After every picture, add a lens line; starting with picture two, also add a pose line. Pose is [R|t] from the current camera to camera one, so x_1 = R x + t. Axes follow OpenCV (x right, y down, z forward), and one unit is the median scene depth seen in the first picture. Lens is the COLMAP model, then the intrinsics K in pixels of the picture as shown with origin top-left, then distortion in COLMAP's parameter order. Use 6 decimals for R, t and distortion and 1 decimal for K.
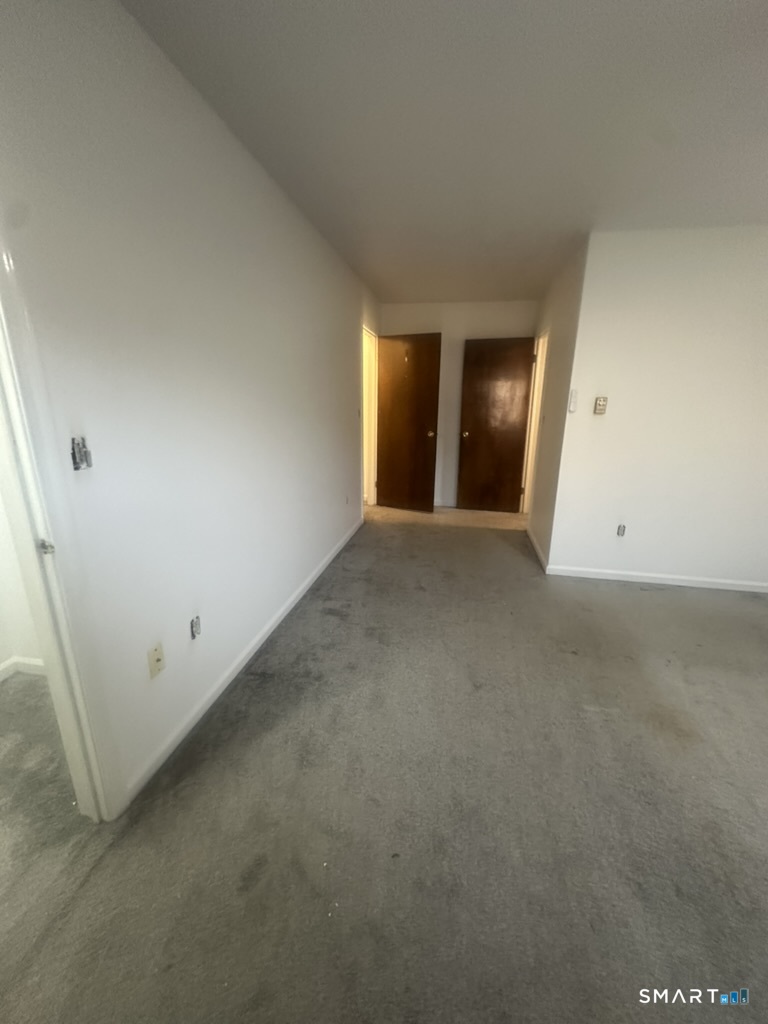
lens RADIAL K [[406.3, 0, 384.0], [0, 406.3, 512.0], [0, 0, 1]] dist [0.009232, -0.000065]
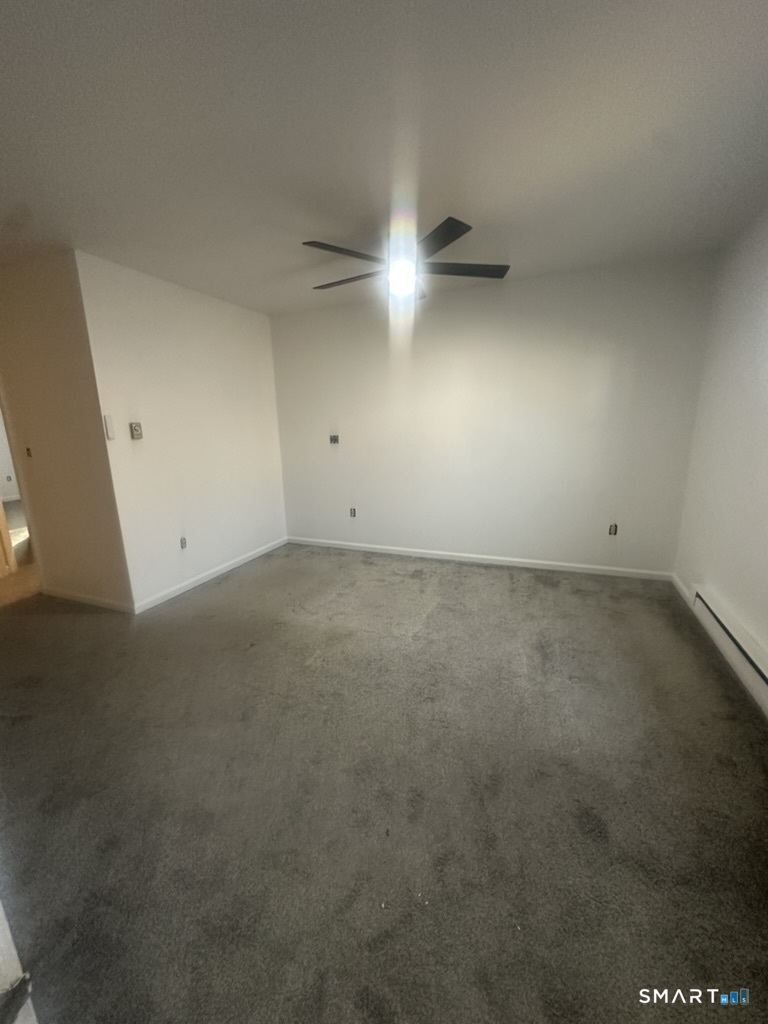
lens RADIAL K [[406.3, 0, 384.0], [0, 406.3, 512.0], [0, 0, 1]] dist [0.009232, -0.000065]
pose [[0.198651, -0.234964, 0.951488, -0.518357], [0.283528, 0.943102, 0.173698, -0.109978], [-0.938163, 0.235268, 0.253967, 0.329332]]
